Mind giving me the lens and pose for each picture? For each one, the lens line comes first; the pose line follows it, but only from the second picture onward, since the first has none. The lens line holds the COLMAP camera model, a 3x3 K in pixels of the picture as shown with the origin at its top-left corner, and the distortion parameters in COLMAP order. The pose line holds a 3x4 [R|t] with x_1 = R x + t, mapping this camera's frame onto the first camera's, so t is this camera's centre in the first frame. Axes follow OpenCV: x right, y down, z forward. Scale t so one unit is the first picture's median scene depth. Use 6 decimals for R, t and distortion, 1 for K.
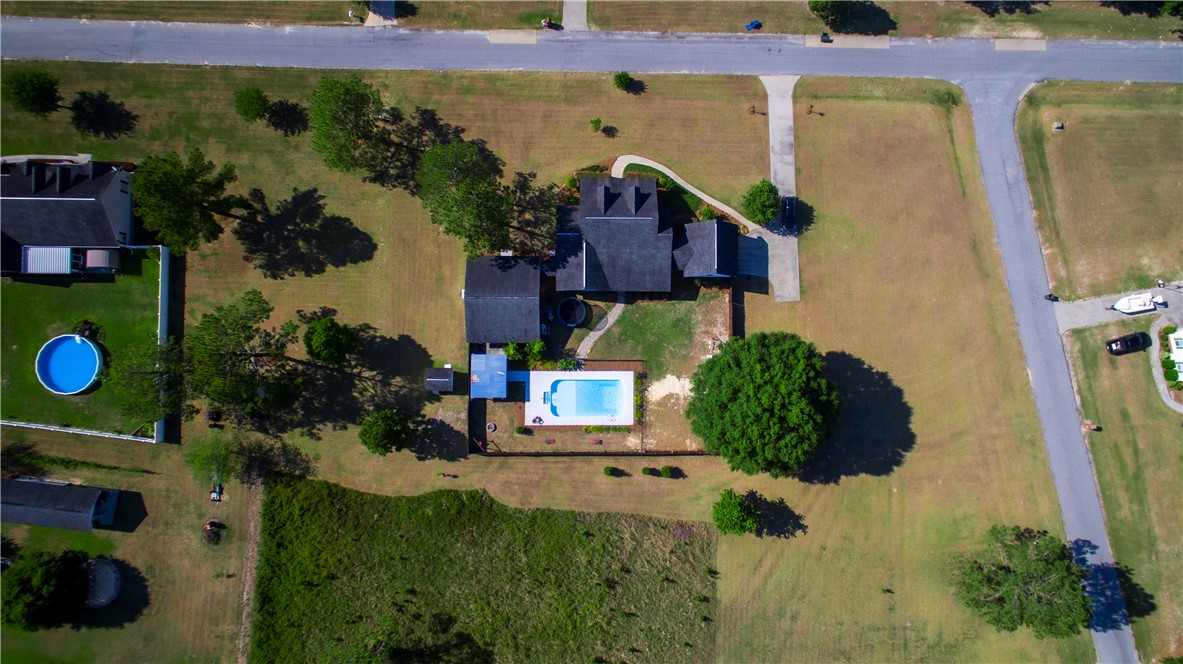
lens RADIAL K [[654.0, 0, 591.5], [0, 654.0, 332.0], [0, 0, 1]] dist [0.004638, -0.000096]
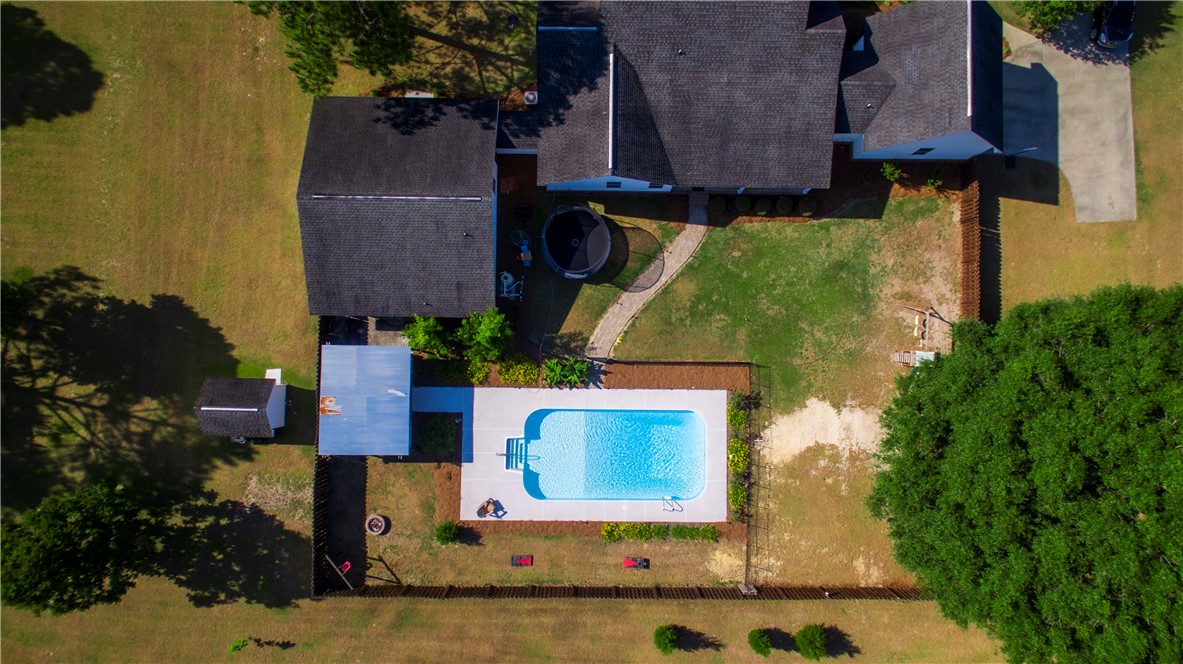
lens RADIAL K [[654.0, 0, 591.5], [0, 654.0, 332.0], [0, 0, 1]] dist [0.004638, -0.000096]
pose [[0.999770, 0.008223, -0.019818, -0.012858], [-0.008104, 0.999949, 0.006077, 0.022328], [0.019867, -0.005915, 0.999785, 0.594925]]
